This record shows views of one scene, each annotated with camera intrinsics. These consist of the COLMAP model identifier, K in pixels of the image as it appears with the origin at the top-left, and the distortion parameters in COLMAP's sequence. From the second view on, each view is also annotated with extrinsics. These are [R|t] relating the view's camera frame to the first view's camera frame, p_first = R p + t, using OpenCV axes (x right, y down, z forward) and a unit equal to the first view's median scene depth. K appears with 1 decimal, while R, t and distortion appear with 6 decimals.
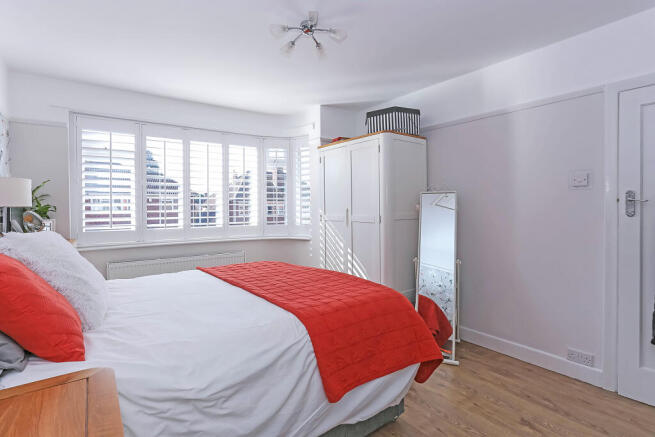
lens RADIAL K [[323.2, 0, 345.3], [0, 323.2, 206.0], [0, 0, 1]] dist [-0.001456, -0.000223]
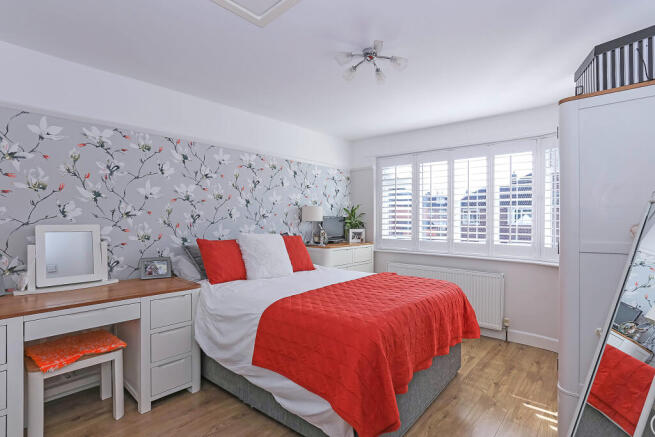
lens RADIAL K [[338.0, 0, 327.5], [0, 338.0, 218.5], [0, 0, 1]] dist [-0.059970, -0.000100]
pose [[0.193821, 0.004287, -0.981028, 0.633515], [-0.012322, 0.999922, 0.001935, -0.007881], [0.980960, 0.011713, 0.193859, 0.465303]]
